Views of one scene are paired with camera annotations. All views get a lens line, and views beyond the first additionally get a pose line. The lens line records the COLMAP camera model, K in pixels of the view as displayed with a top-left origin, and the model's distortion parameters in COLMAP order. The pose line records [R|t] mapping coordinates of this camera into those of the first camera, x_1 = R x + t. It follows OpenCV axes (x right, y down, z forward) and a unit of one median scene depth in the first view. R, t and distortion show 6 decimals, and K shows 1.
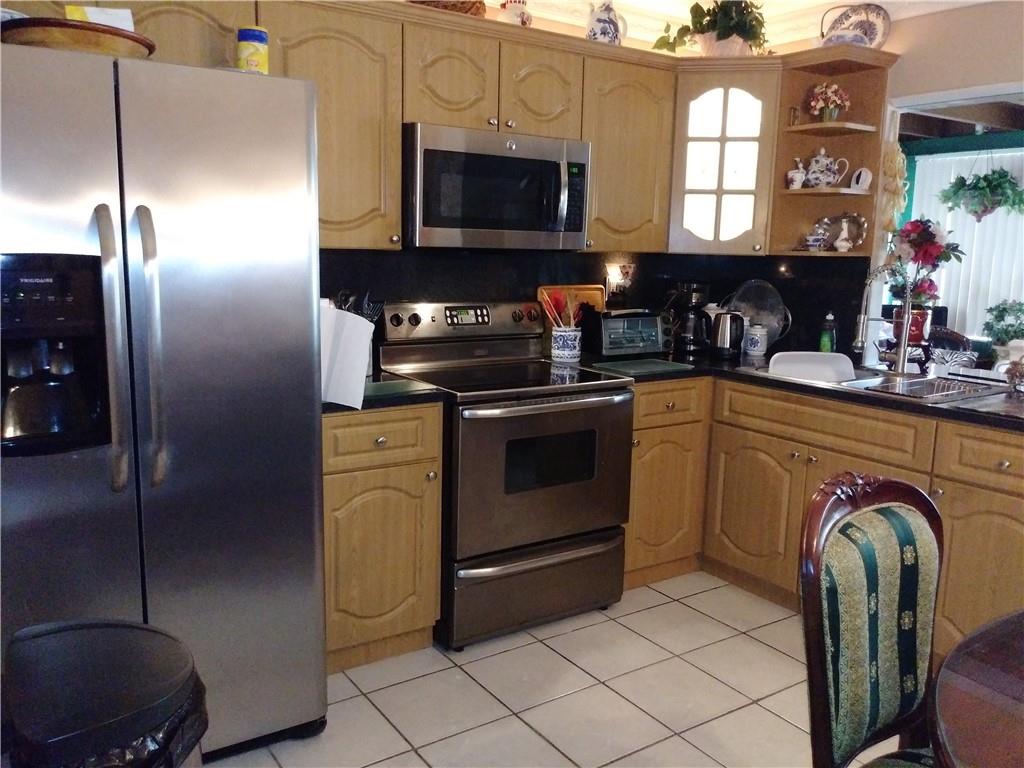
lens RADIAL K [[847.5, 0, 508.2], [0, 847.5, 383.6], [0, 0, 1]] dist [0.004826, -0.015738]
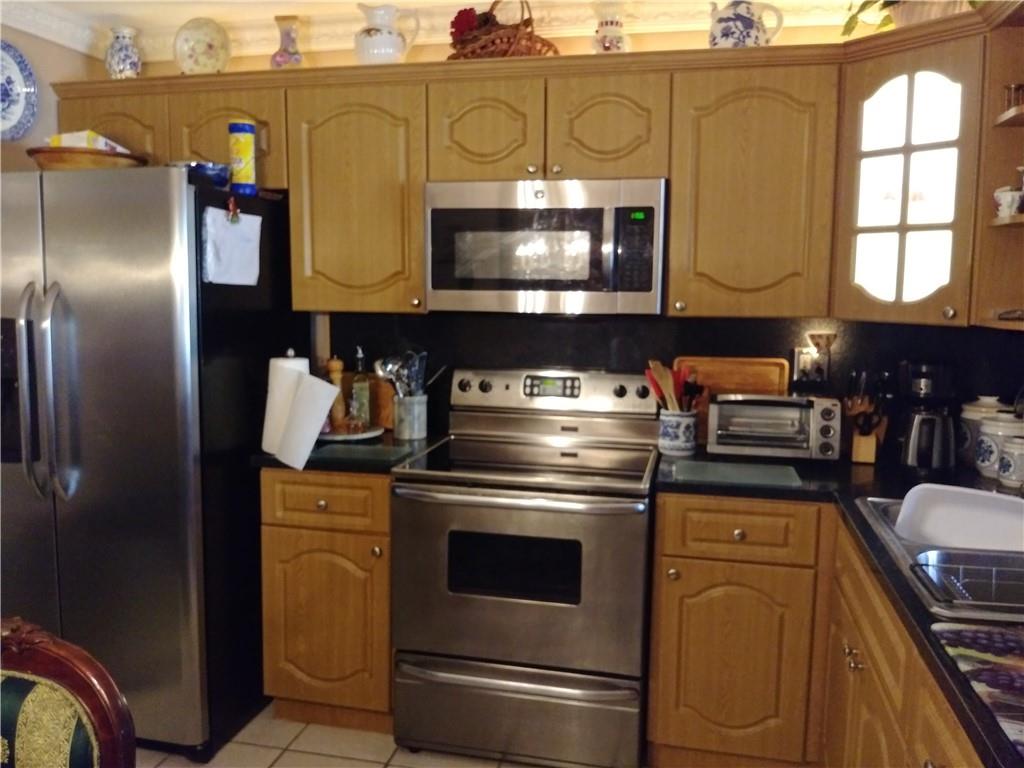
lens RADIAL K [[847.5, 0, 509.5], [0, 847.5, 381.3], [0, 0, 1]] dist [0.004826, -0.015738]
pose [[0.683790, 0.069481, -0.726363, 0.560209], [-0.113693, 0.993443, -0.012001, -0.069458], [0.720767, 0.090788, 0.687207, 0.358205]]
